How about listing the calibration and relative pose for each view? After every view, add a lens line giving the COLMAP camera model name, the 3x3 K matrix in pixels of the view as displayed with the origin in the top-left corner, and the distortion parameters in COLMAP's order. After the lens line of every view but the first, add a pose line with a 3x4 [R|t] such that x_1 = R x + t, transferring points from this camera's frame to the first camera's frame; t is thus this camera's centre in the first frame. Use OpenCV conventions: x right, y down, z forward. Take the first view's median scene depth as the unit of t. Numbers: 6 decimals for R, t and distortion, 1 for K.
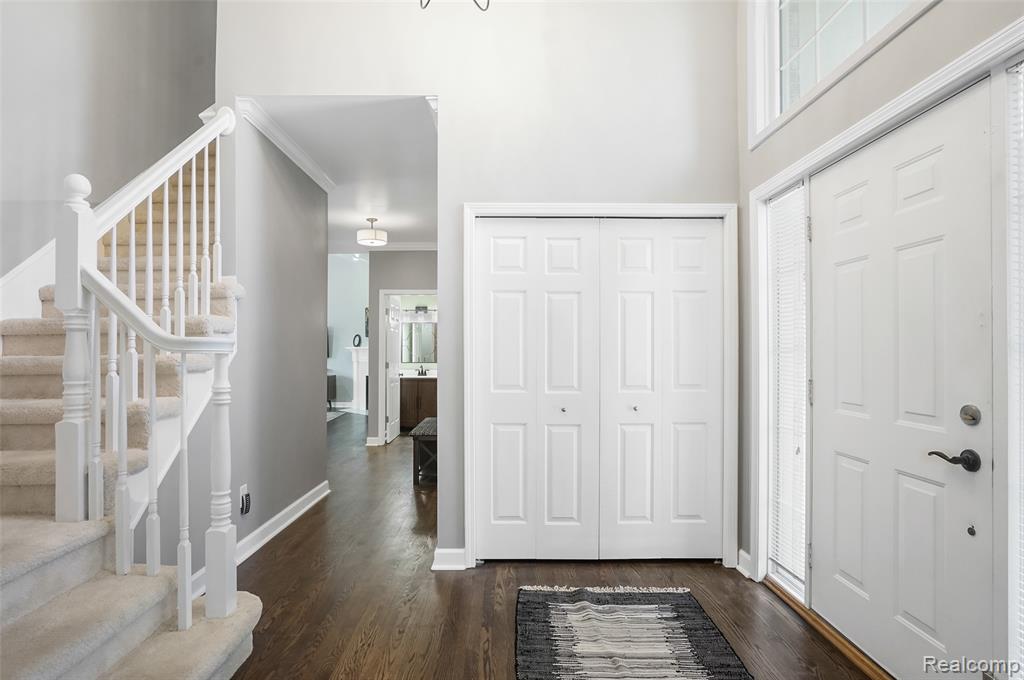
lens RADIAL K [[547.7, 0, 516.0], [0, 547.7, 346.3], [0, 0, 1]] dist [-0.044049, 0.023172]
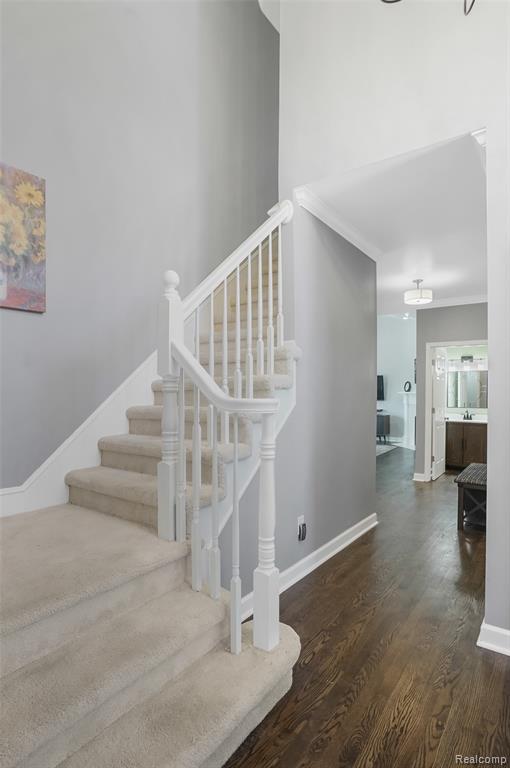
lens RADIAL K [[410.8, 0, 252.2], [0, 410.8, 391.0], [0, 0, 1]] dist [-0.044049, 0.023172]
pose [[0.792615, 0.003613, -0.609712, -0.044622], [0.002748, 0.999951, 0.009498, -0.028028], [0.609716, -0.009204, 0.792566, 0.238199]]
